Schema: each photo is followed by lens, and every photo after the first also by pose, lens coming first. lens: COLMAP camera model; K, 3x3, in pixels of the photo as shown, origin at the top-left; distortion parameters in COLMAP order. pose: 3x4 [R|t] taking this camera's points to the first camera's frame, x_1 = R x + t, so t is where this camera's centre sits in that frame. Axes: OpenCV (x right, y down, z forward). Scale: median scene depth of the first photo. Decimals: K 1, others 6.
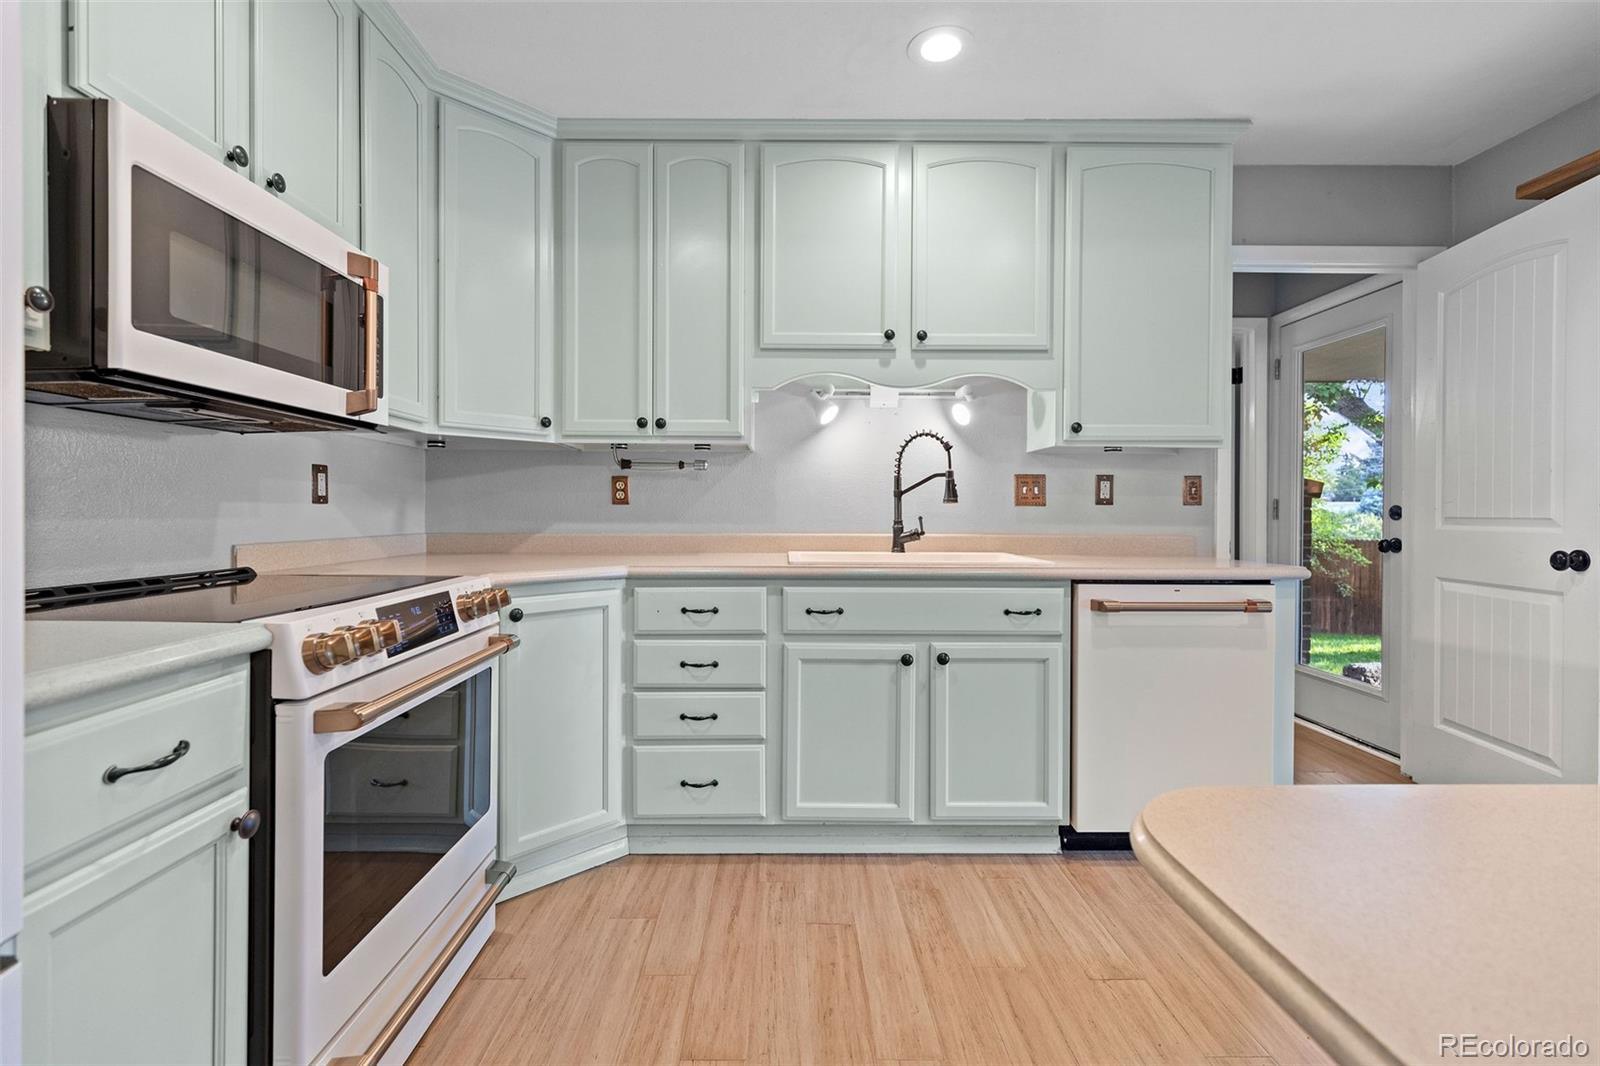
lens RADIAL K [[715.4, 0, 787.9], [0, 715.4, 514.5], [0, 0, 1]] dist [0.000818, -0.000092]
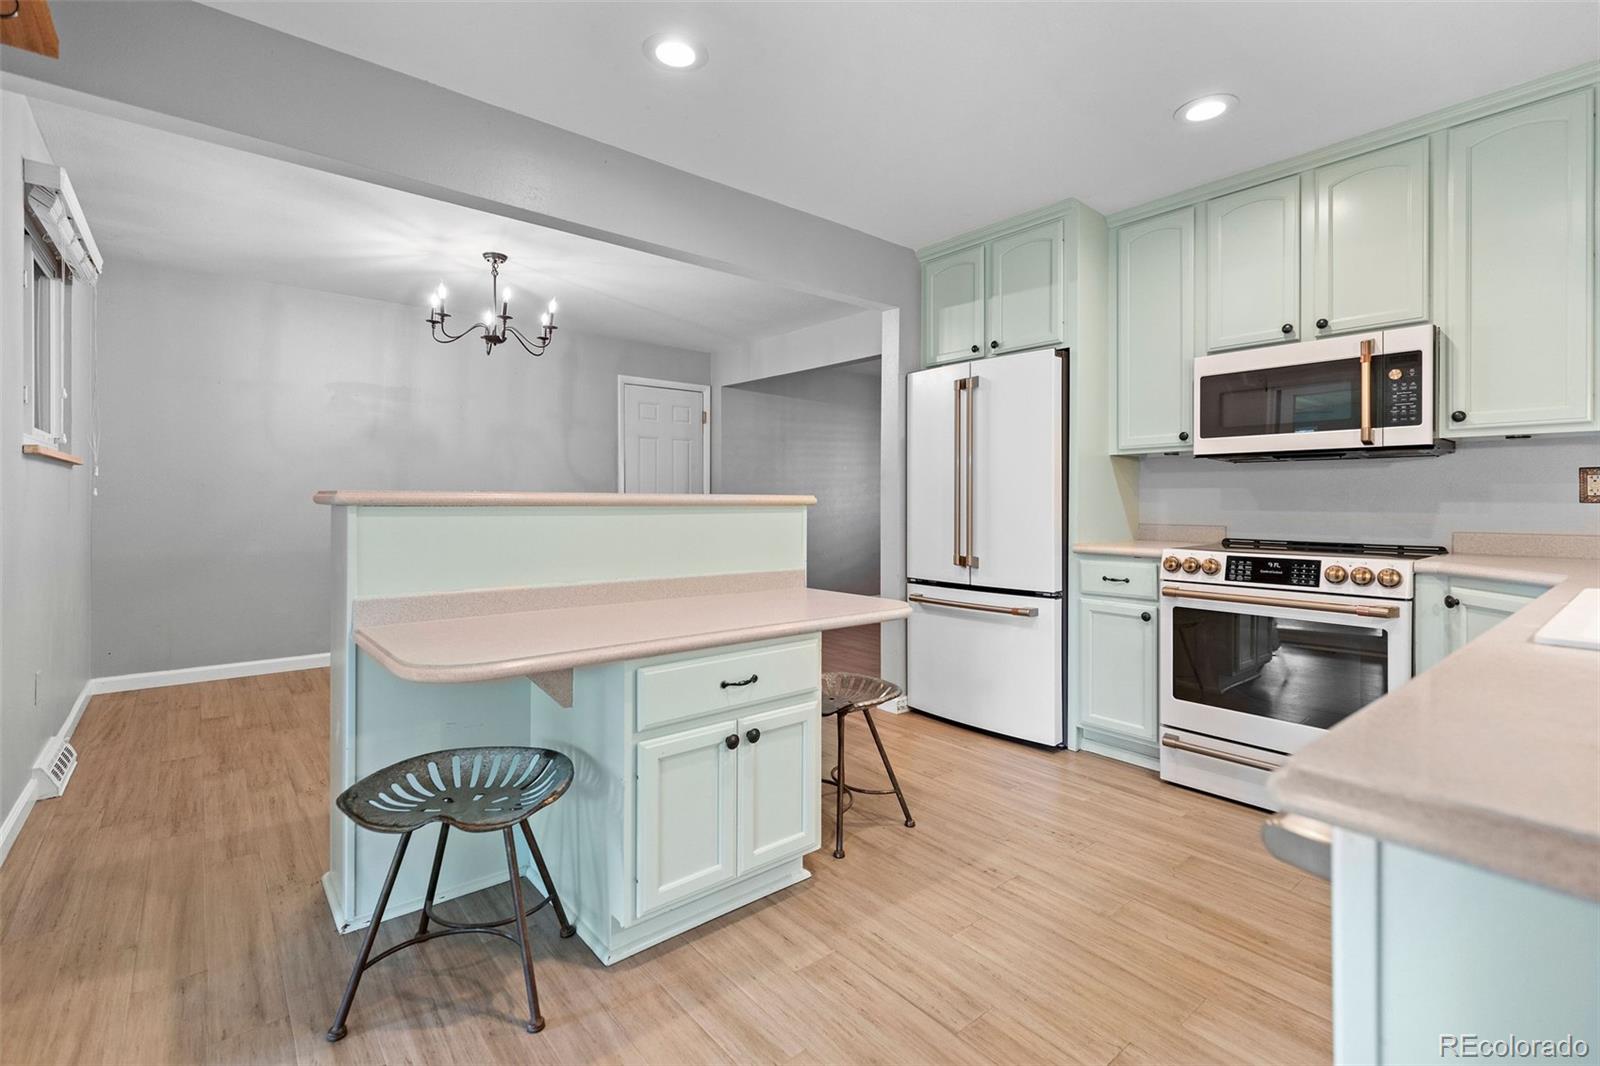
lens RADIAL K [[719.4, 0, 803.0], [0, 719.4, 503.5], [0, 0, 1]] dist [0.001965, -0.000231]
pose [[-0.768513, -0.006695, -0.639799, 0.970583], [-0.010284, 0.999945, 0.001888, -0.003855], [0.639751, 0.008031, -0.768540, 1.060081]]
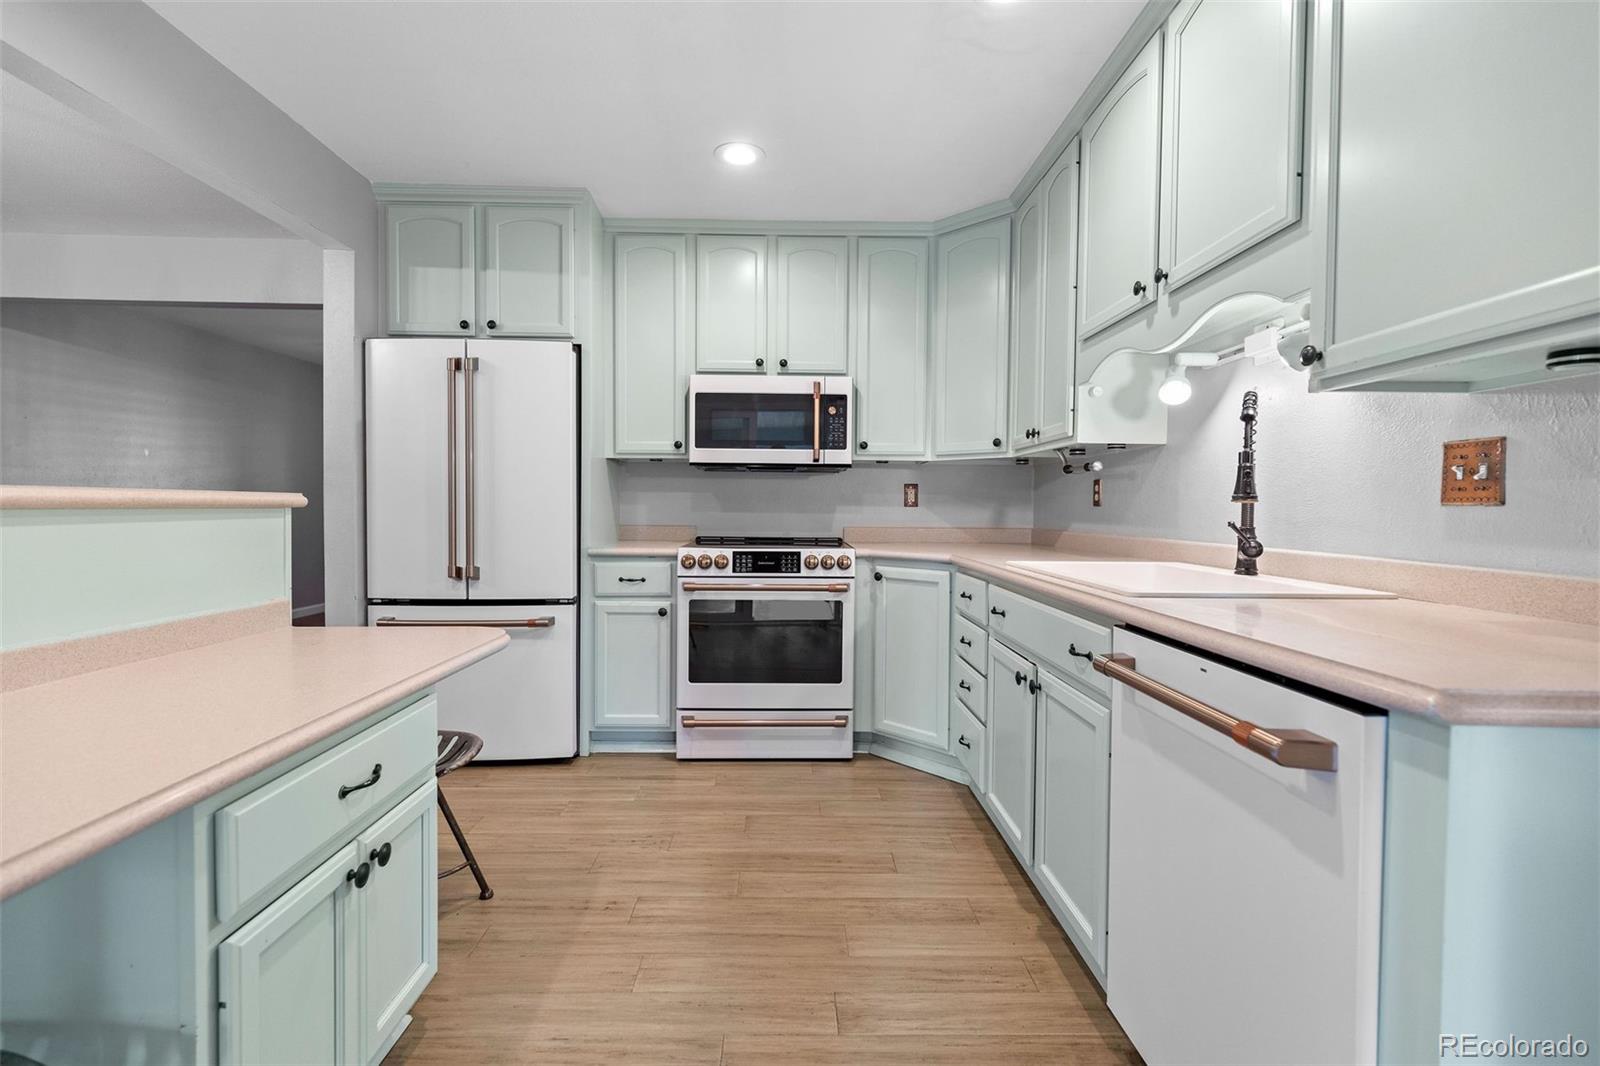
lens RADIAL K [[707.9, 0, 799.1], [0, 707.9, 524.5], [0, 0, 1]] dist [0.001554, -0.000305]
pose [[0.016578, 0.020106, -0.999660, 1.026227], [-0.012803, 0.999720, 0.019895, -0.002712], [0.999781, 0.012468, 0.016831, 0.695490]]
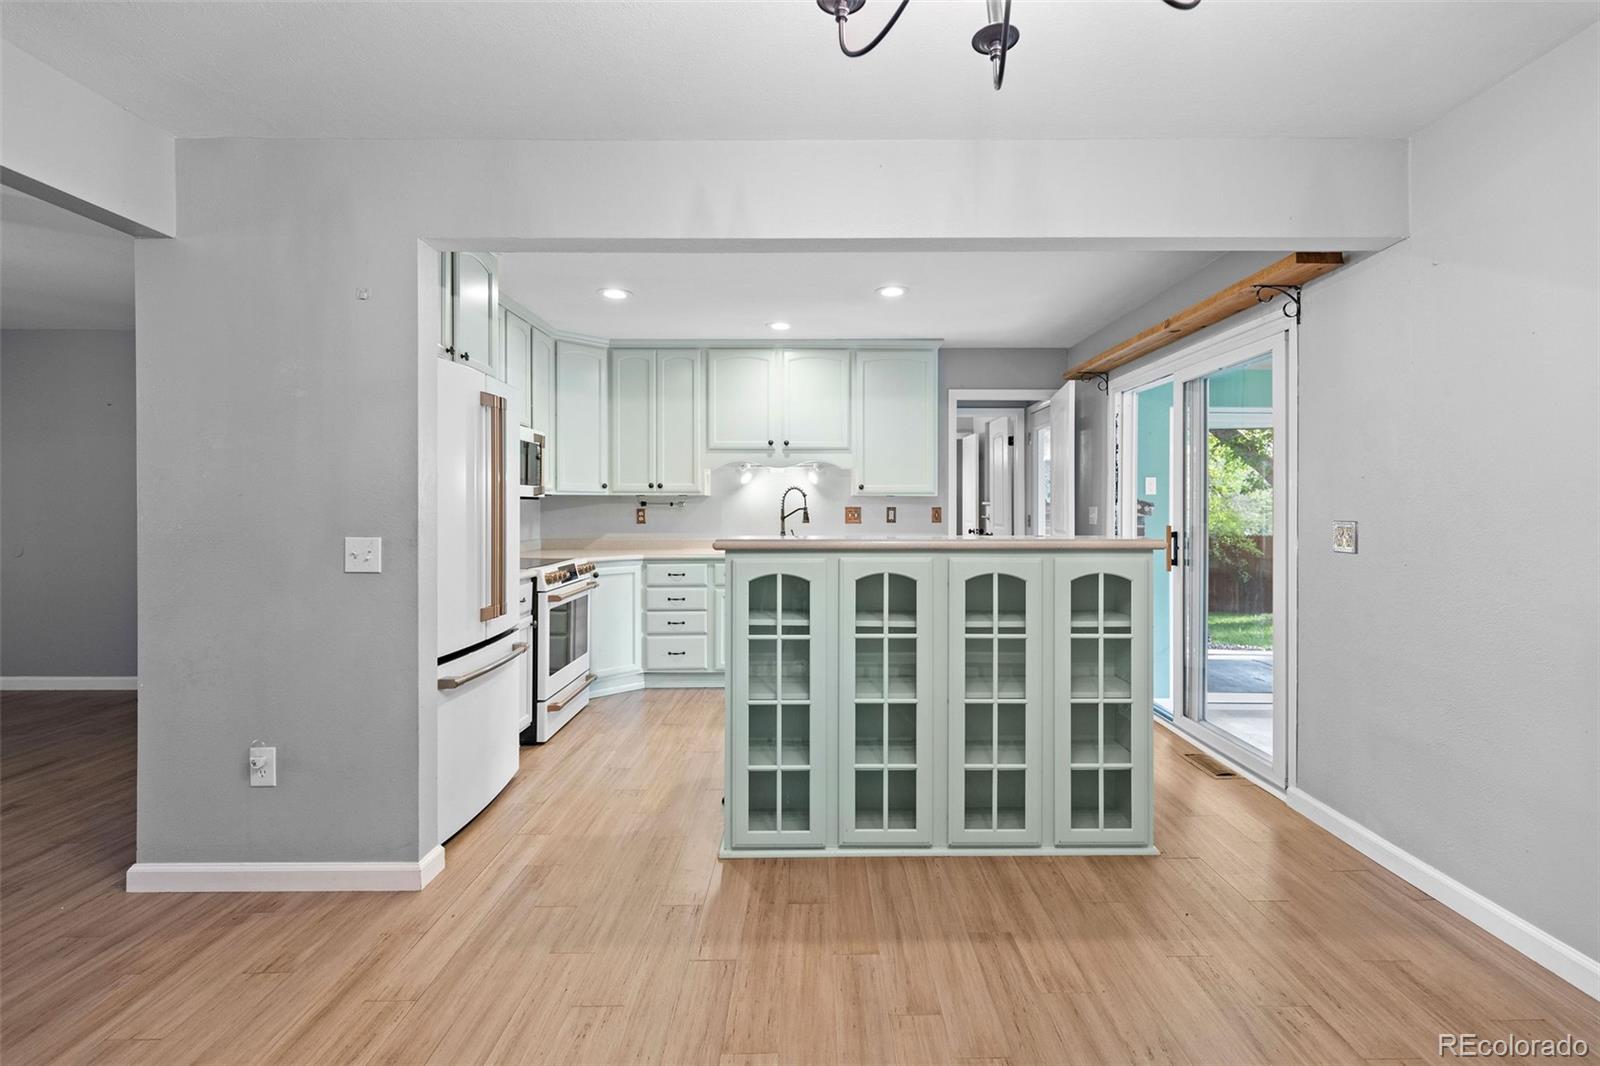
lens RADIAL K [[714.0, 0, 821.6], [0, 714.0, 507.4], [0, 0, 1]] dist [0.002711, 0.000645]
pose [[0.999943, -0.004650, 0.009587, 0.300495], [0.004688, 0.999981, -0.003914, -0.061515], [-0.009568, 0.003959, 0.999946, -1.193381]]
